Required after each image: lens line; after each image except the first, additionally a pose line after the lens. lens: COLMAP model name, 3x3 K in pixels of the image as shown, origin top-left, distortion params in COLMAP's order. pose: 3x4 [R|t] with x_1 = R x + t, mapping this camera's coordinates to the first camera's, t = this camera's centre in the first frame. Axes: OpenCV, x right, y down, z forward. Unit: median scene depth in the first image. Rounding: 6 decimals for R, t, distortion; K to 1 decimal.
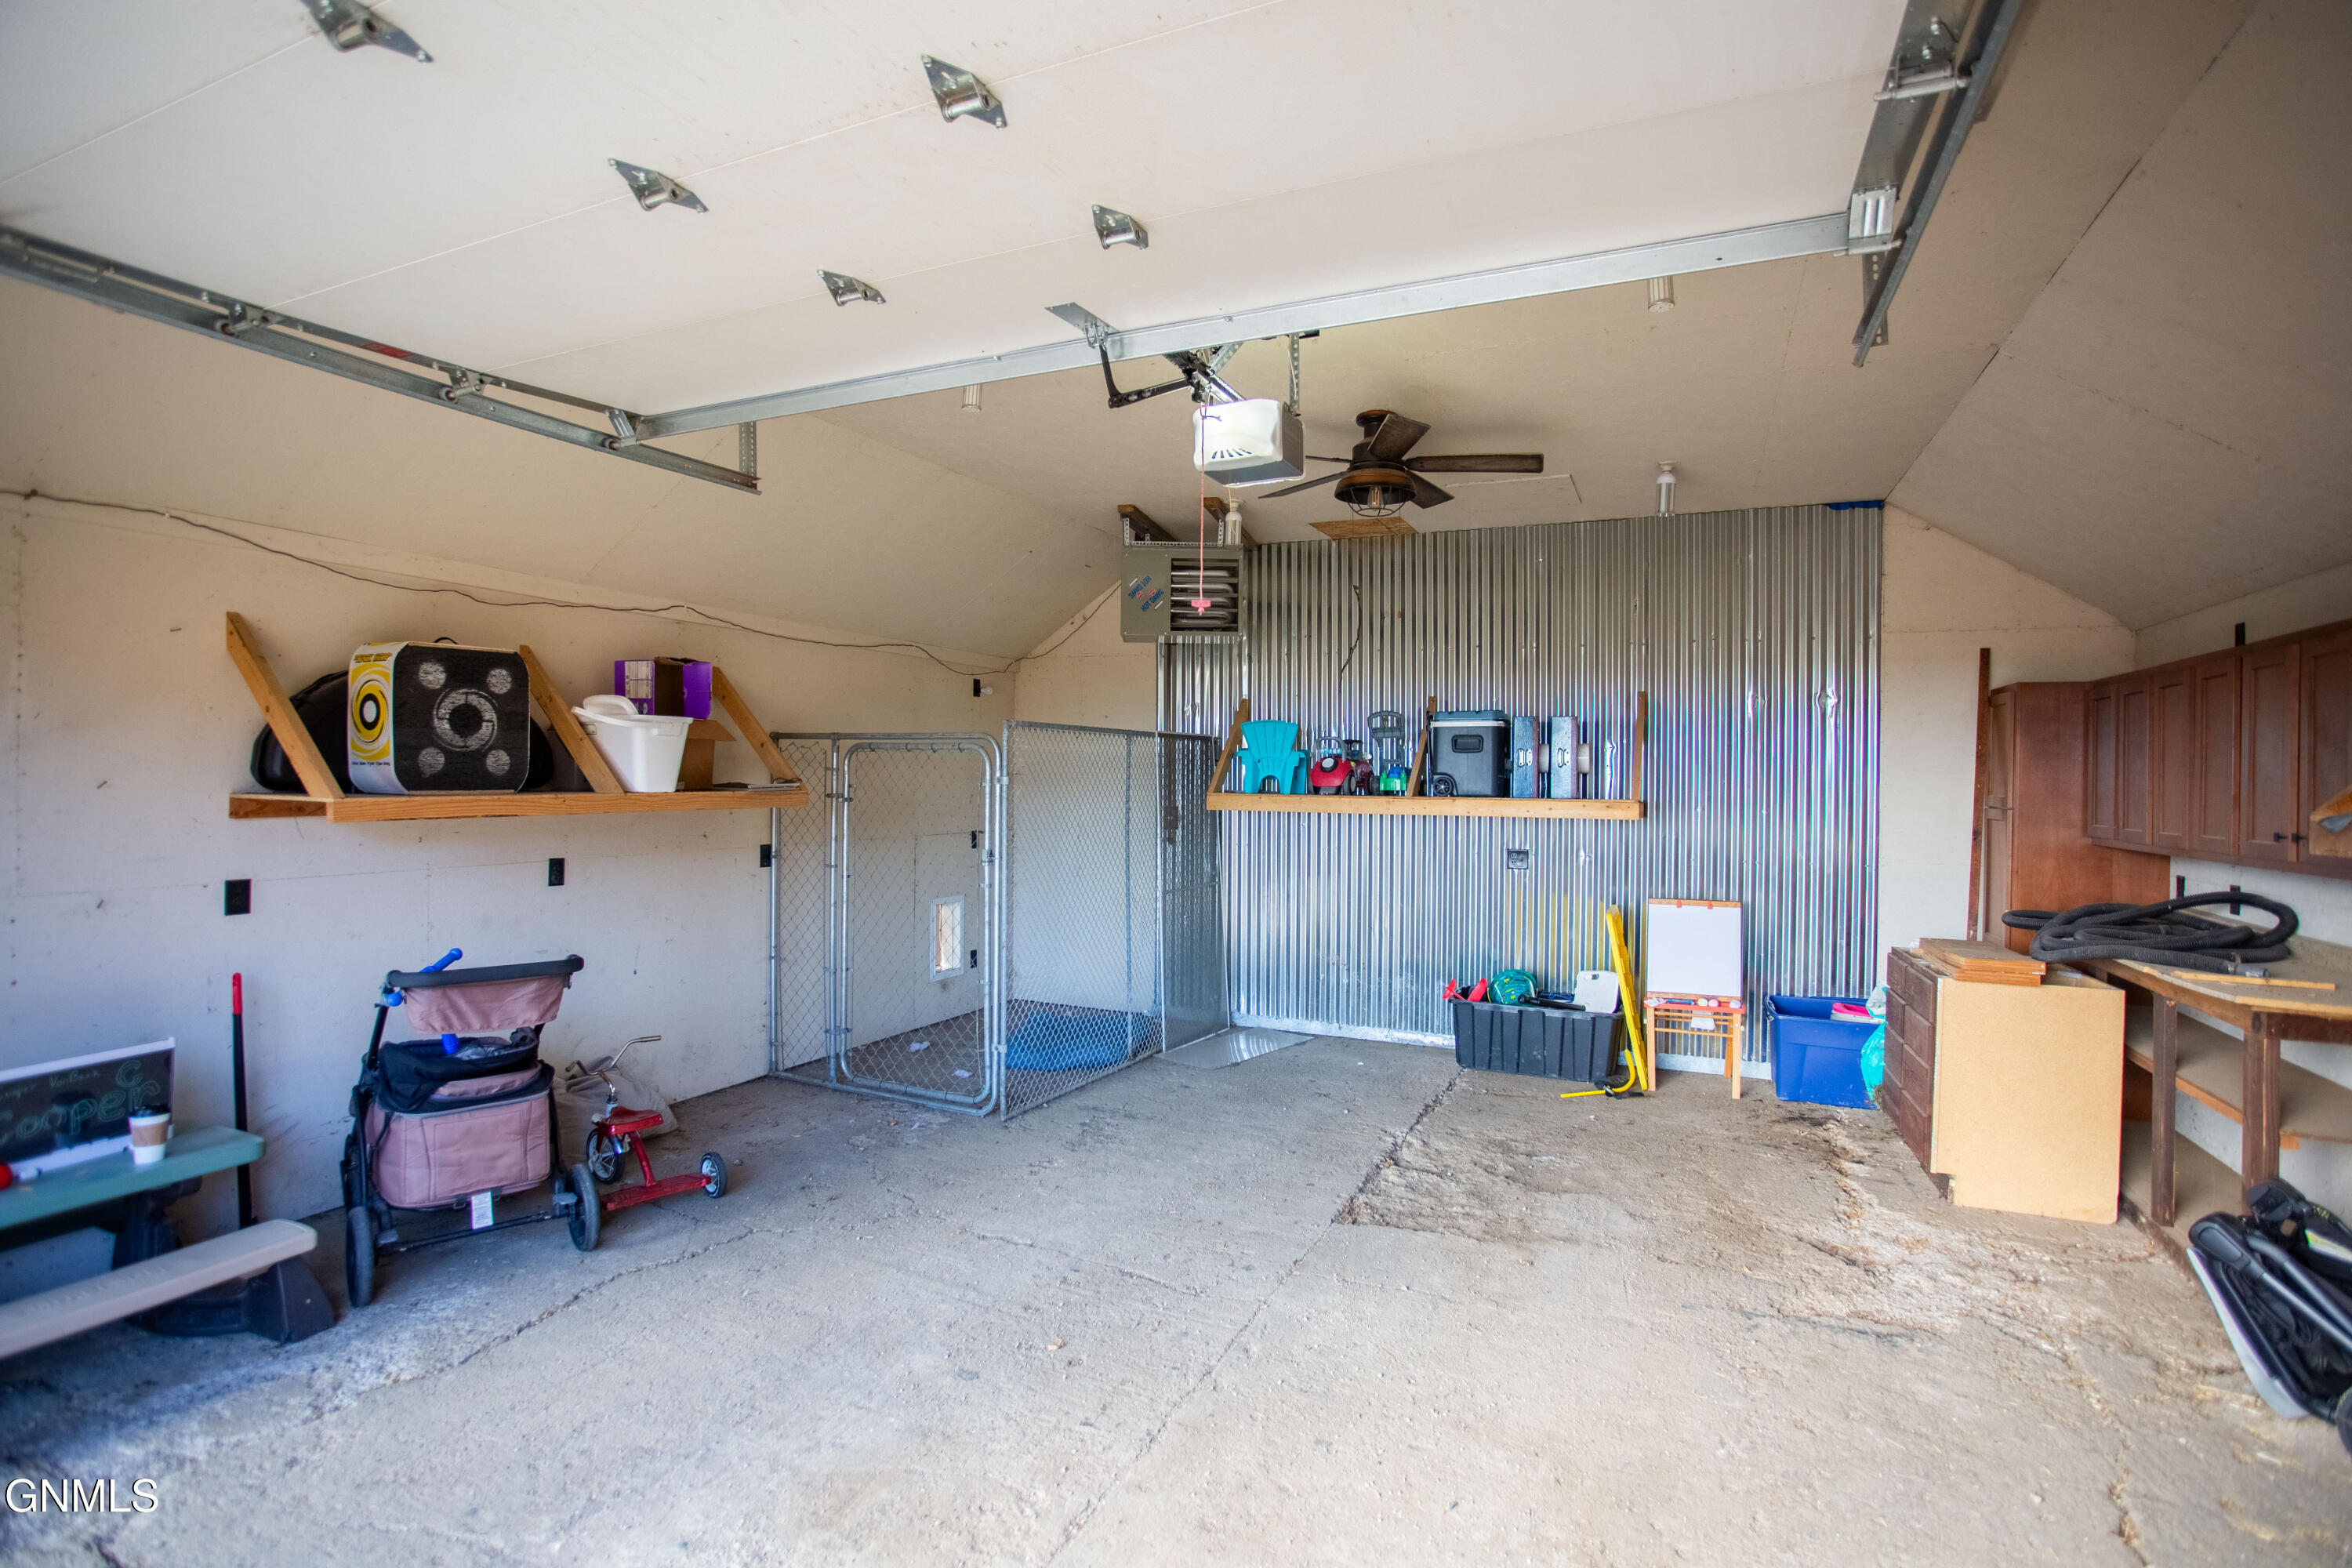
lens RADIAL K [[1139.0, 0, 1189.6], [0, 1139.0, 771.3], [0, 0, 1]] dist [-0.070316, 0.030984]
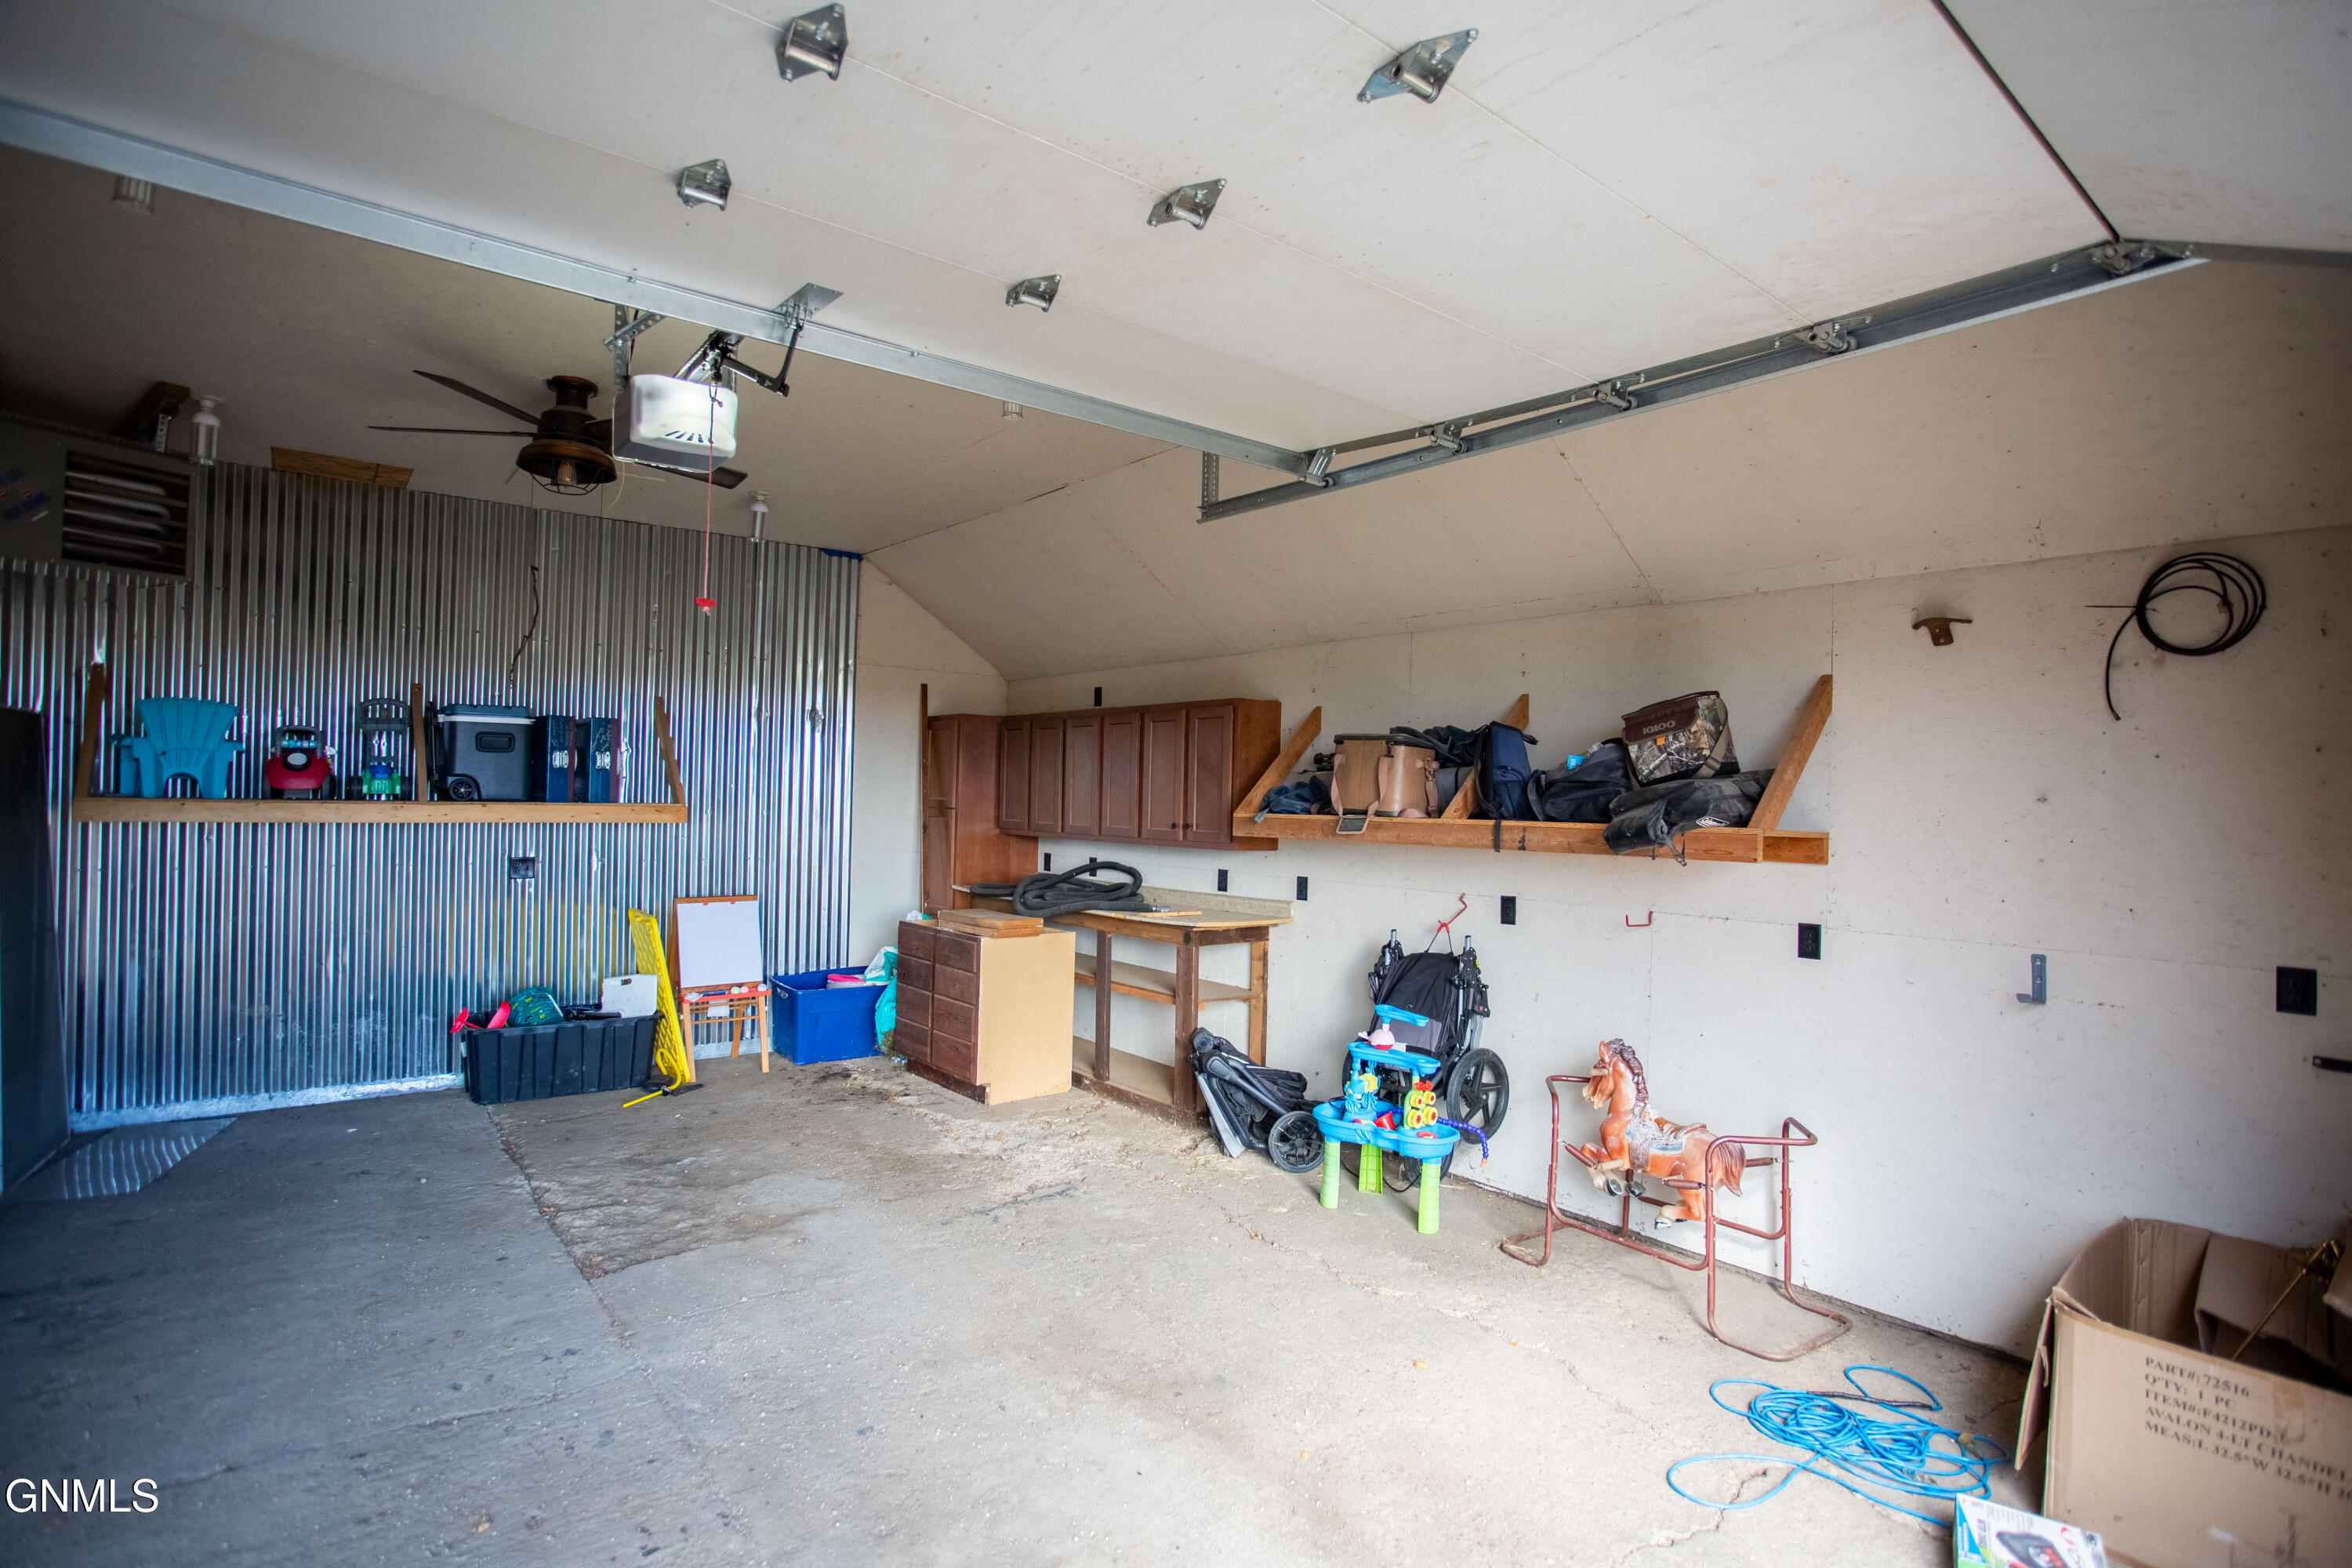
lens RADIAL K [[1139.0, 0, 1189.6], [0, 1139.0, 771.3], [0, 0, 1]] dist [-0.070316, 0.030984]
pose [[0.450868, 0.013665, 0.892486, -0.338528], [-0.020724, 0.999774, -0.004838, -0.009765], [-0.892350, -0.016315, 0.451049, 0.130694]]
